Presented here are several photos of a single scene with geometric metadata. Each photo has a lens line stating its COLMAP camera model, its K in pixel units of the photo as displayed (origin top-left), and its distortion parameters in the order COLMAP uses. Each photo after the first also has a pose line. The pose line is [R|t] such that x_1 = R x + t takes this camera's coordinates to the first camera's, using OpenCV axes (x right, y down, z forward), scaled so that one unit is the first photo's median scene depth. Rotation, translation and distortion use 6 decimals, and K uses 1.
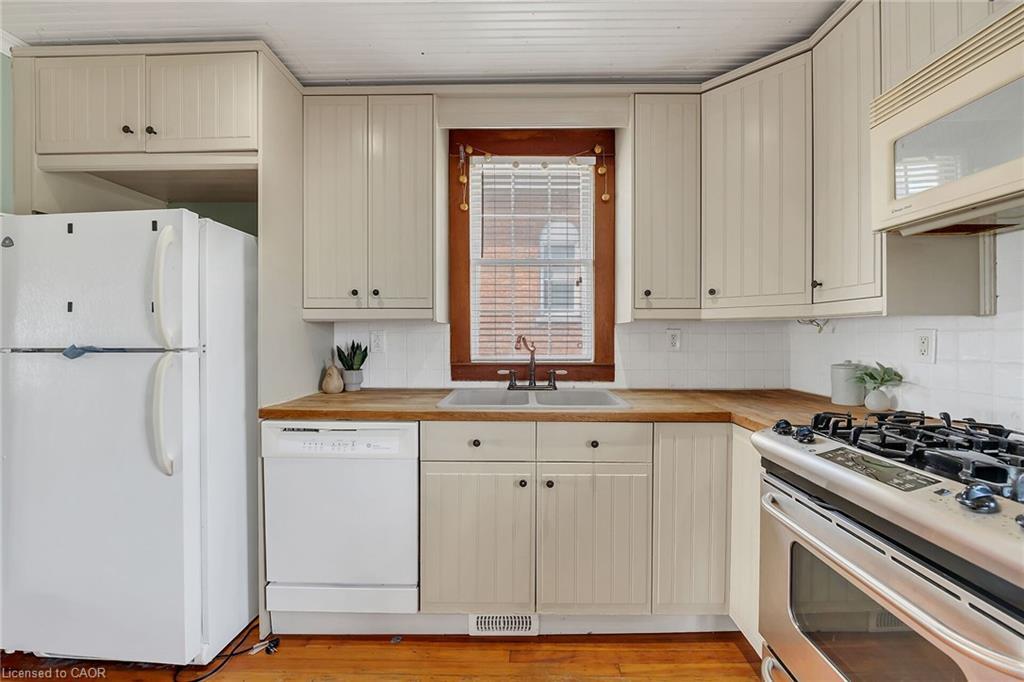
lens RADIAL K [[412.4, 0, 511.0], [0, 412.4, 337.6], [0, 0, 1]] dist [0.000445, -0.005298]
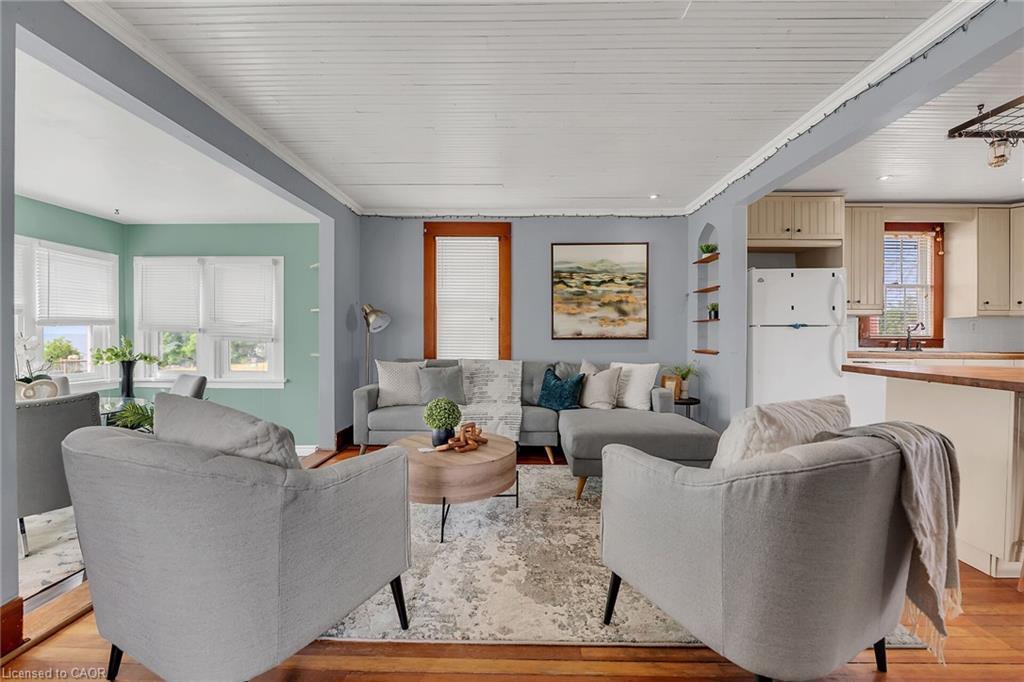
lens RADIAL K [[370.7, 0, 587.6], [0, 370.7, 337.4], [0, 0, 1]] dist [-0.010084, -0.000207]
pose [[0.999989, 0.004751, -0.000307, -1.470421], [-0.004751, 0.999988, -0.001055, 0.068996], [0.000302, 0.001056, 0.999999, -0.751663]]
